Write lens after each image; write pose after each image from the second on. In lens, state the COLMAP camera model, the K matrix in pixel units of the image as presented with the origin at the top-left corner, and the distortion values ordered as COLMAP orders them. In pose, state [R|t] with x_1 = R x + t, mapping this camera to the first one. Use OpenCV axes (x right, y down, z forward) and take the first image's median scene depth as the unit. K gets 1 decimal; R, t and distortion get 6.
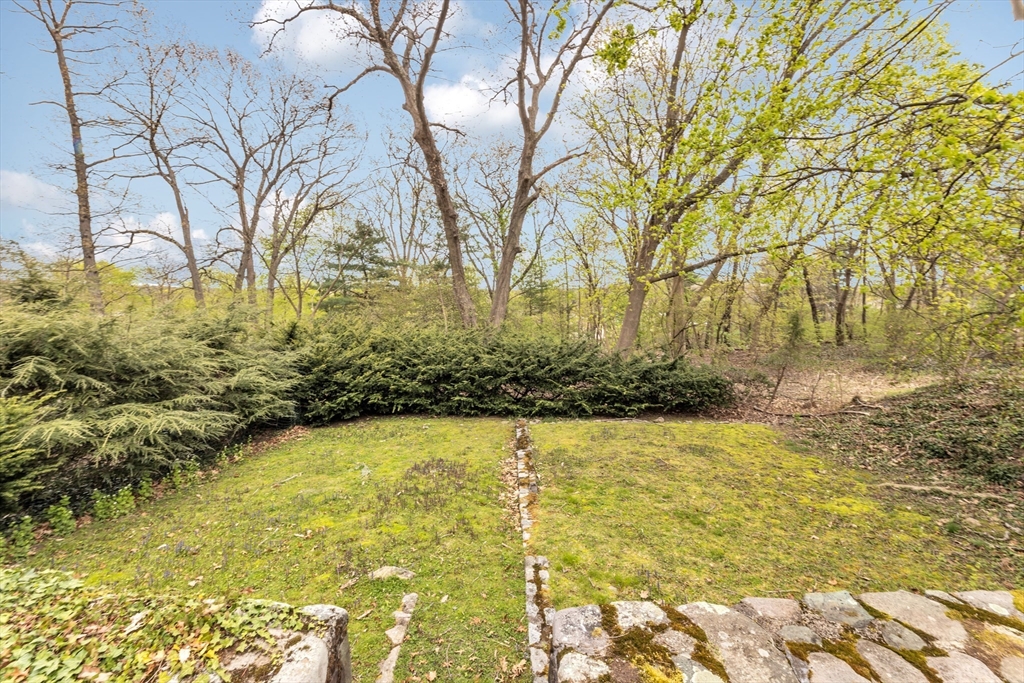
lens RADIAL K [[420.2, 0, 512.2], [0, 420.2, 330.4], [0, 0, 1]] dist [0.000487, -0.000106]
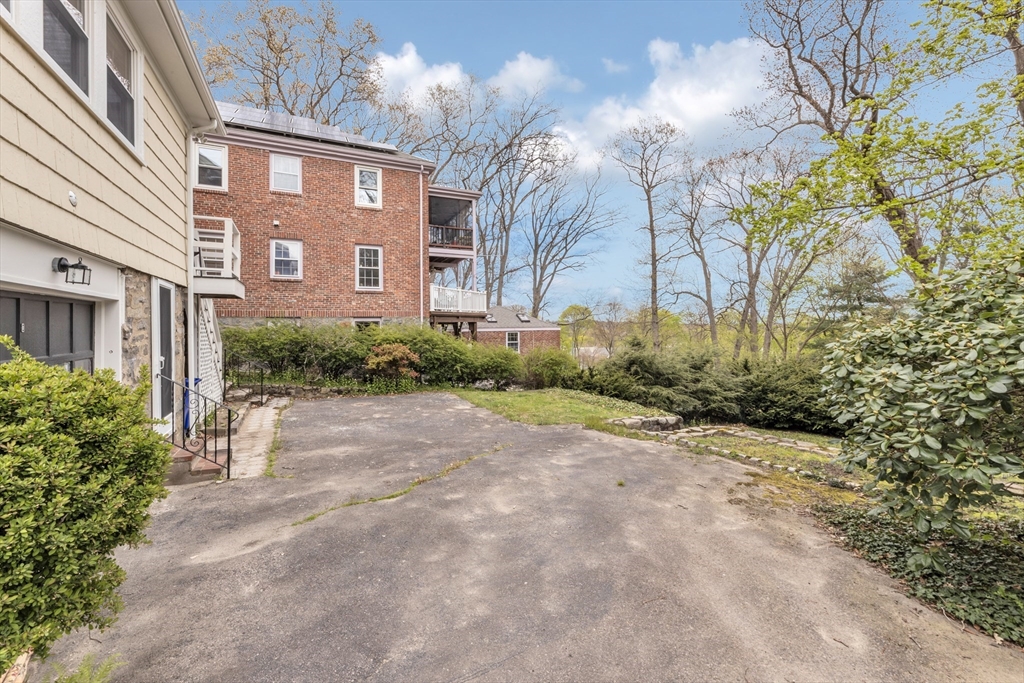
lens RADIAL K [[420.2, 0, 512.2], [0, 420.2, 330.4], [0, 0, 1]] dist [0.000487, -0.000106]
pose [[0.438209, -0.003748, -0.898865, 0.319700], [-0.068404, 0.996952, -0.037505, -0.003547], [0.896267, 0.077921, 0.436617, -0.302745]]
